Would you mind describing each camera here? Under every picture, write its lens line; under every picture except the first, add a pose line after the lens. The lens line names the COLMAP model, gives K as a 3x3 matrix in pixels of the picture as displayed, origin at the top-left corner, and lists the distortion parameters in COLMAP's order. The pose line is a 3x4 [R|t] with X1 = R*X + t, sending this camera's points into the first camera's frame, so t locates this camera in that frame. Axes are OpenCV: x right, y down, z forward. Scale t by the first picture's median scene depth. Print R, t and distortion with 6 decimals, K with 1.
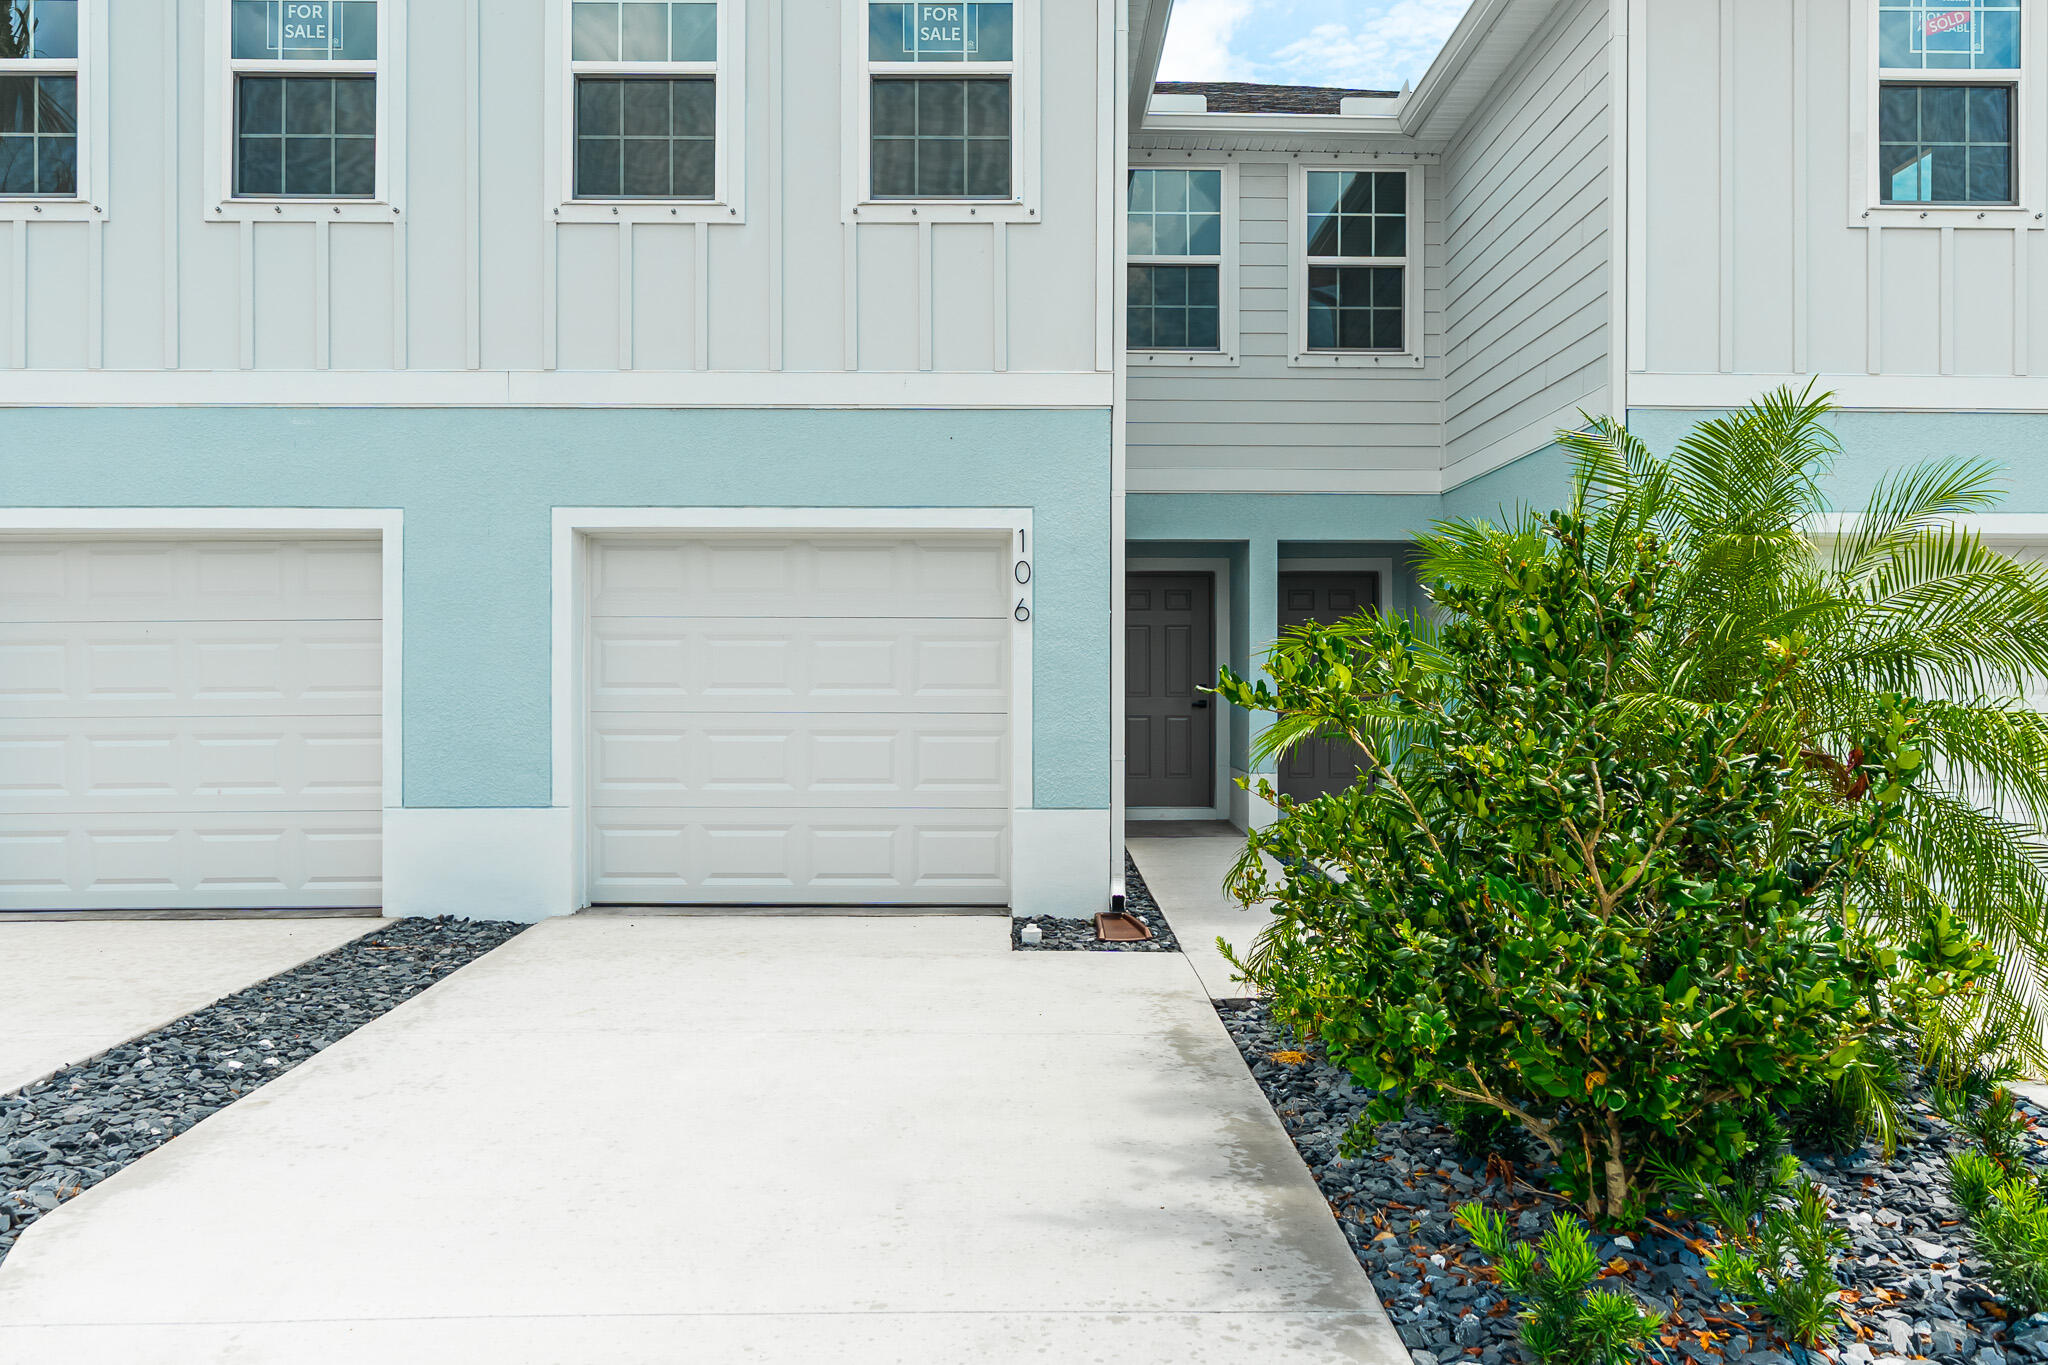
lens RADIAL K [[1594.3, 0, 1016.1], [0, 1594.3, 681.6], [0, 0, 1]] dist [-0.010068, -0.001443]
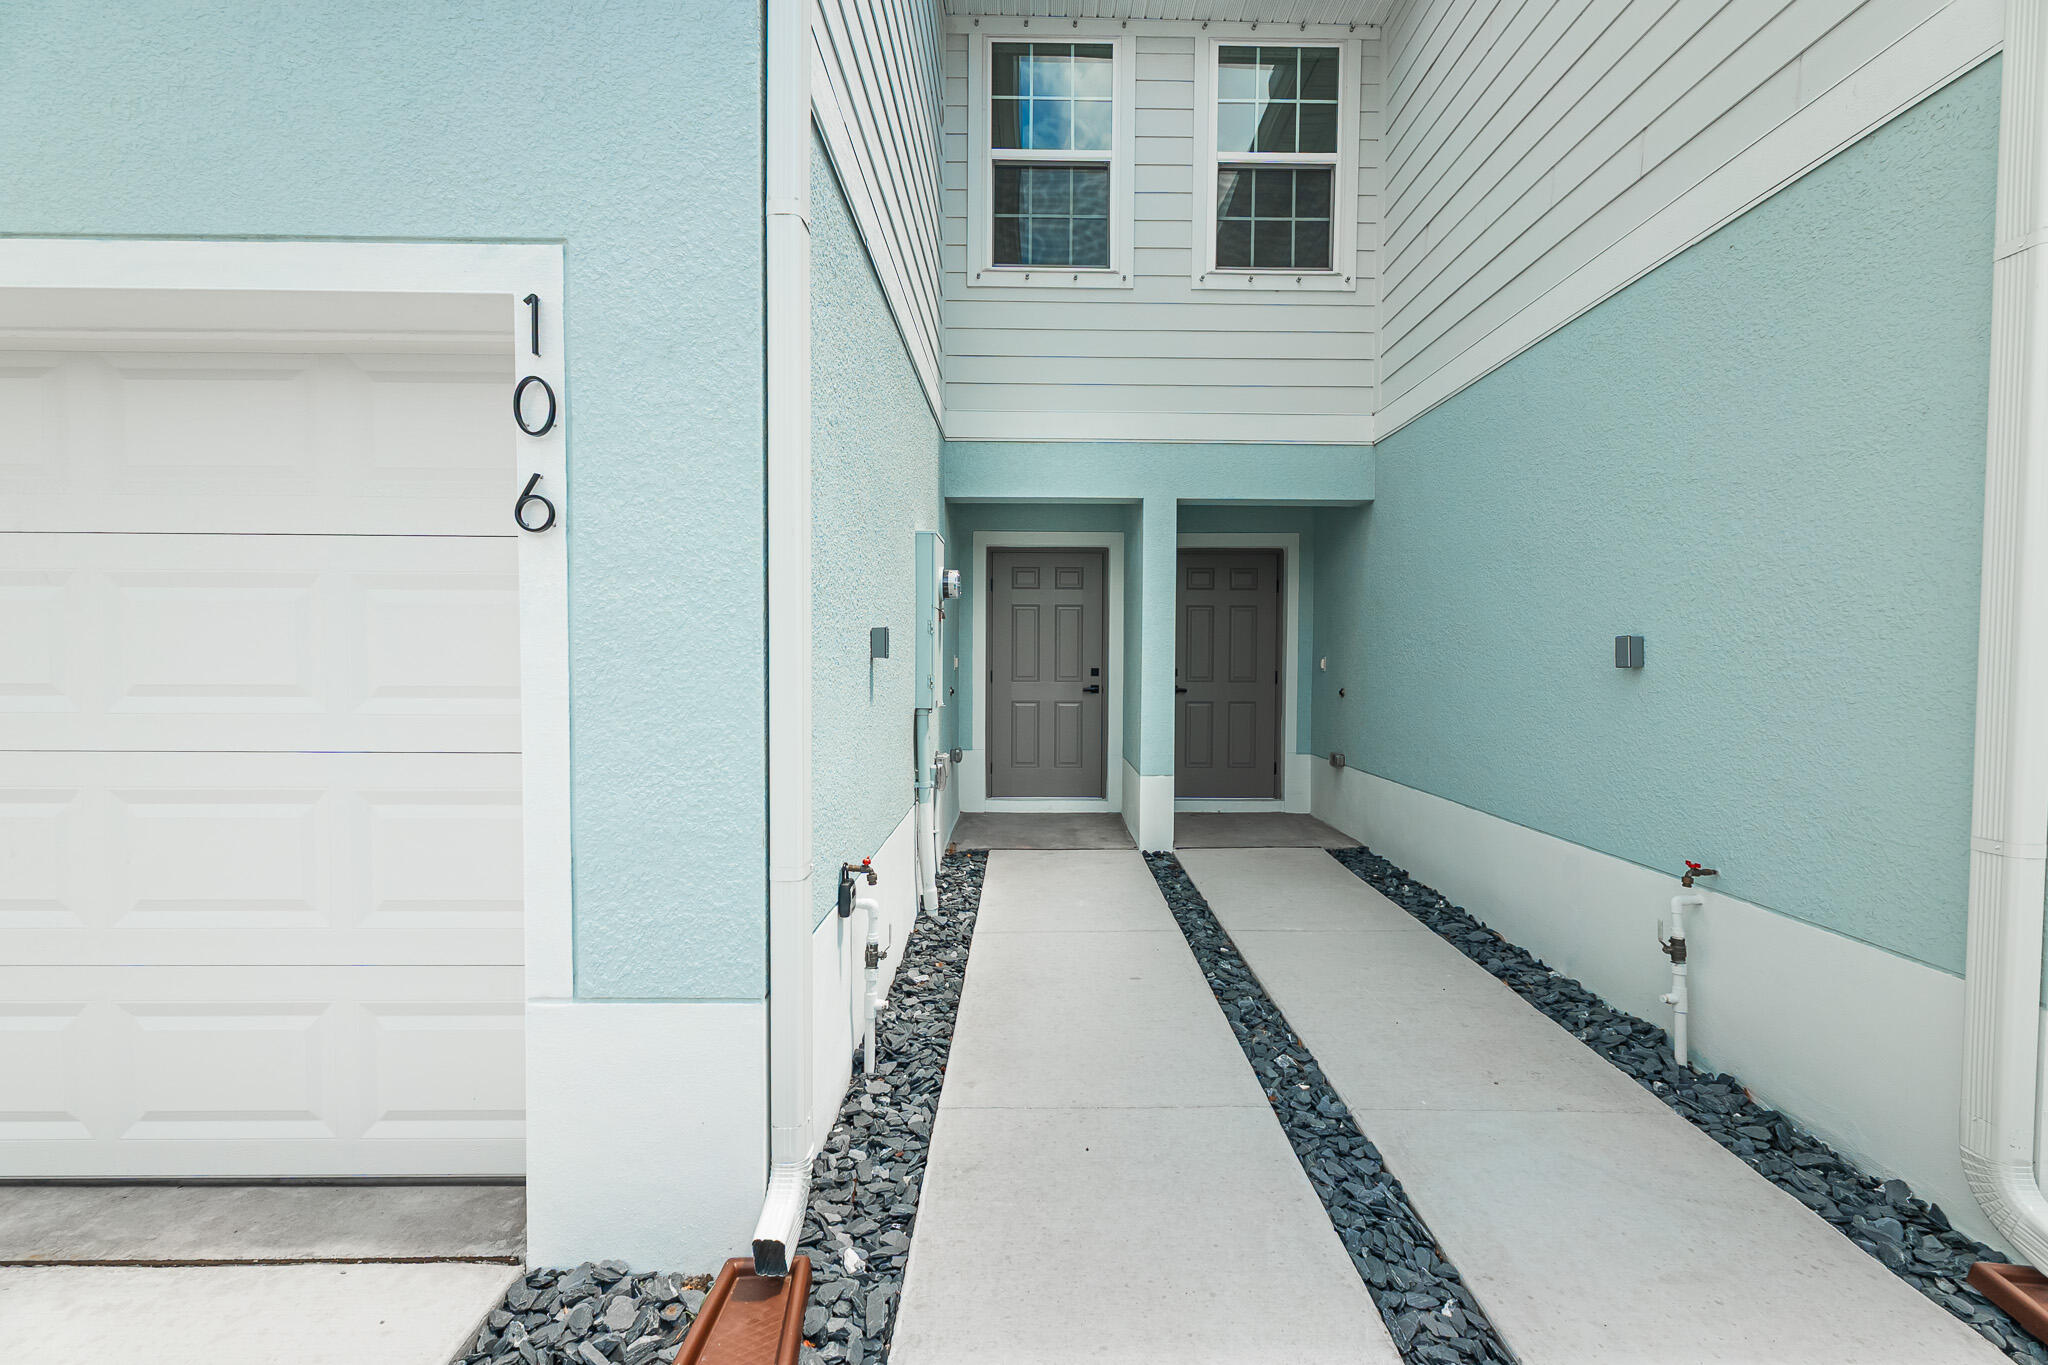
lens RADIAL K [[871.6, 0, 1018.7], [0, 871.6, 687.5], [0, 0, 1]] dist [0.001077, 0.000377]
pose [[0.999938, 0.004155, -0.010375, 0.094647], [-0.003789, 0.999379, 0.035029, -0.005790], [0.010515, -0.034987, 0.999332, 0.592252]]
